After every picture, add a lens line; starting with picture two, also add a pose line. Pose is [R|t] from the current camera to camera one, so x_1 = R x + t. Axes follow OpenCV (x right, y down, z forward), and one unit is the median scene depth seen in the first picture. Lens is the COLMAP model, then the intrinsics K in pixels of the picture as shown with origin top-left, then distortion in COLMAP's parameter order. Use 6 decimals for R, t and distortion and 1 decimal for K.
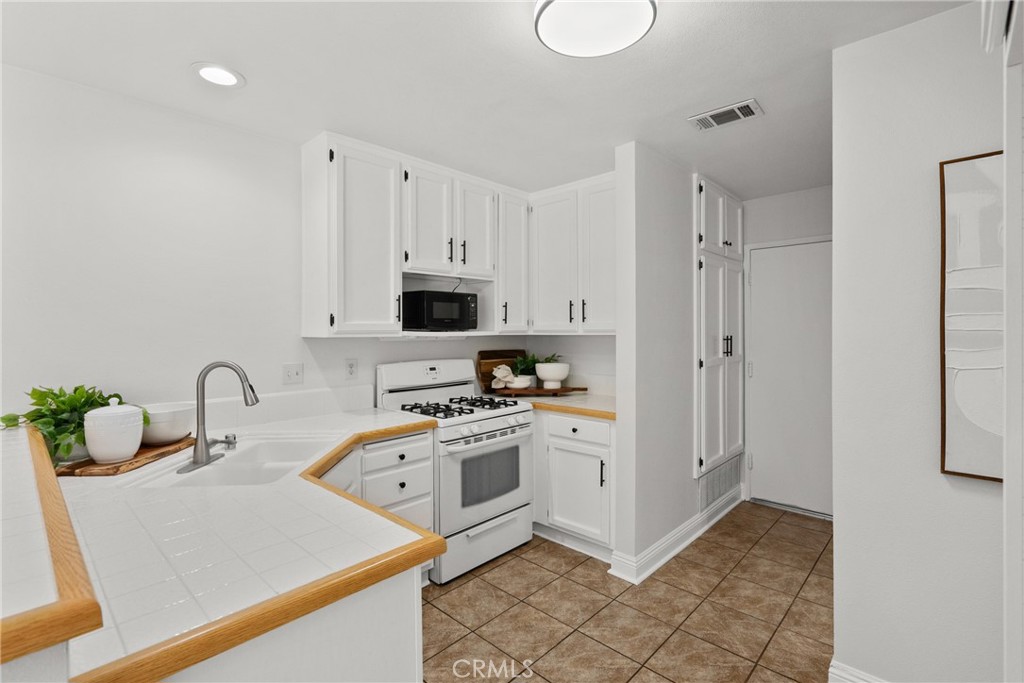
lens RADIAL K [[468.6, 0, 509.3], [0, 468.6, 332.4], [0, 0, 1]] dist [-0.004961, 0.002788]
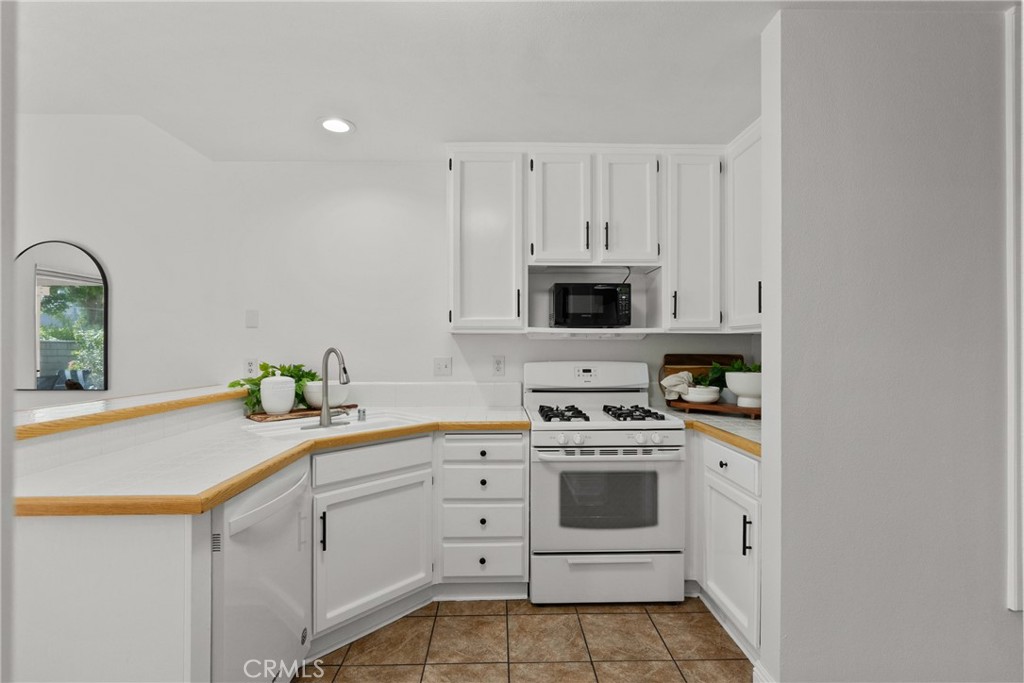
lens RADIAL K [[468.6, 0, 512.3], [0, 468.6, 343.7], [0, 0, 1]] dist [-0.004961, 0.002788]
pose [[0.708830, -0.000264, -0.705379, 0.414137], [-0.007304, 0.999944, -0.007714, 0.037444], [0.705341, 0.010620, 0.708788, 0.288667]]
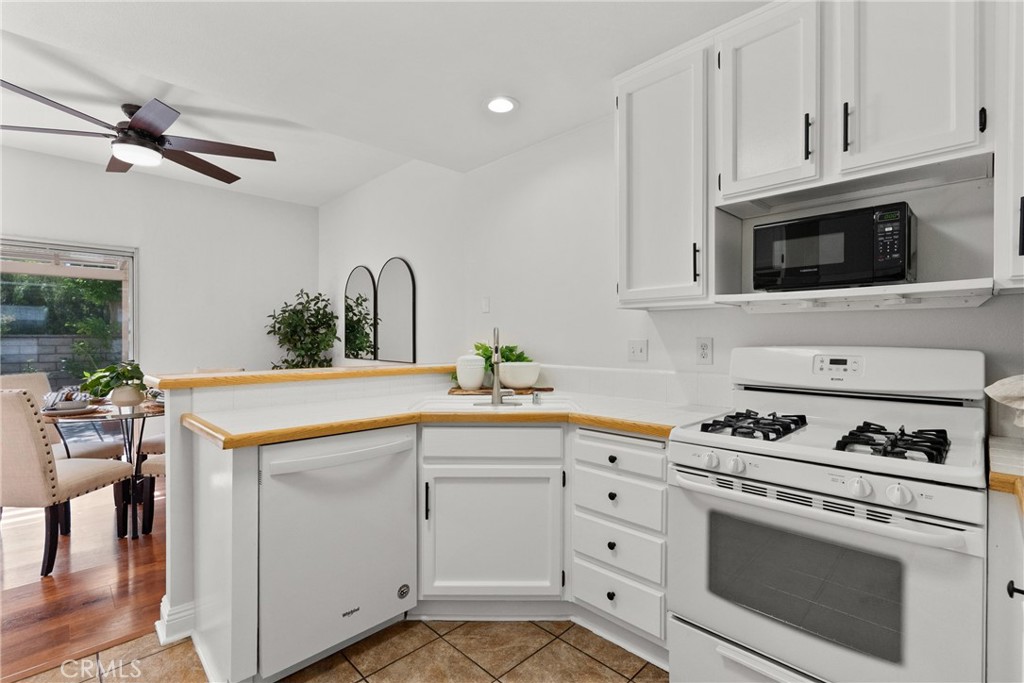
lens RADIAL K [[468.6, 0, 510.2], [0, 468.6, 341.5], [0, 0, 1]] dist [-0.004961, 0.002788]
pose [[-0.036972, 0.011101, -0.999255, 0.441228], [-0.005044, 0.999923, 0.011295, 0.055694], [0.999304, 0.005457, -0.036913, 0.711536]]
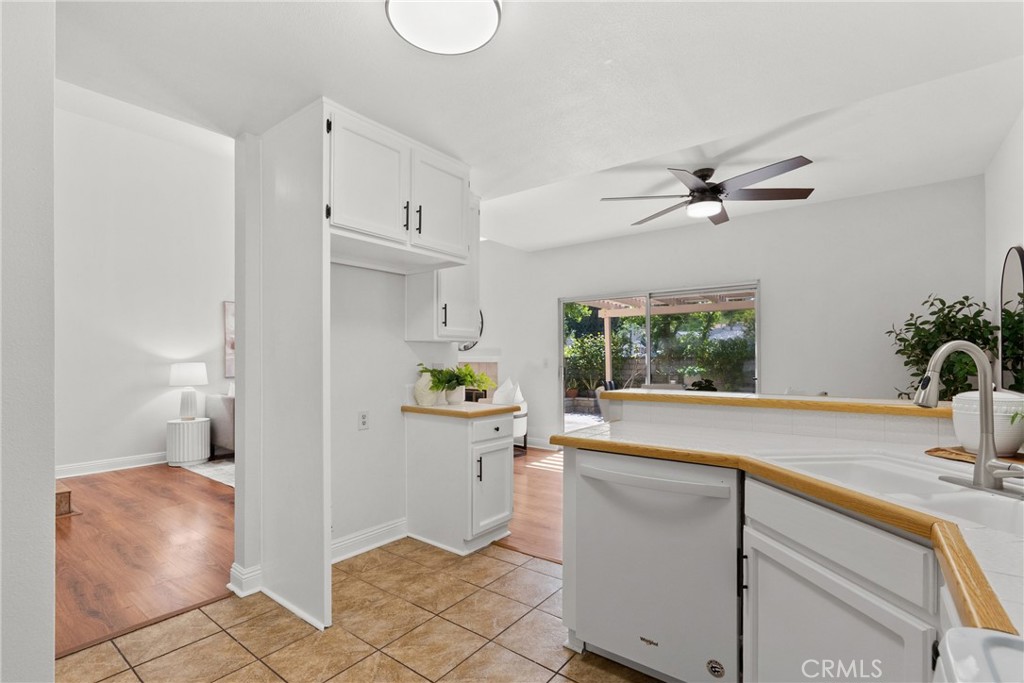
lens RADIAL K [[468.6, 0, 500.0], [0, 468.6, 356.8], [0, 0, 1]] dist [-0.004961, 0.002788]
pose [[-0.994791, 0.008203, -0.101608, 0.085990], [0.008322, 0.999965, -0.000751, 0.052142], [0.101598, -0.001592, -0.994824, 1.062228]]
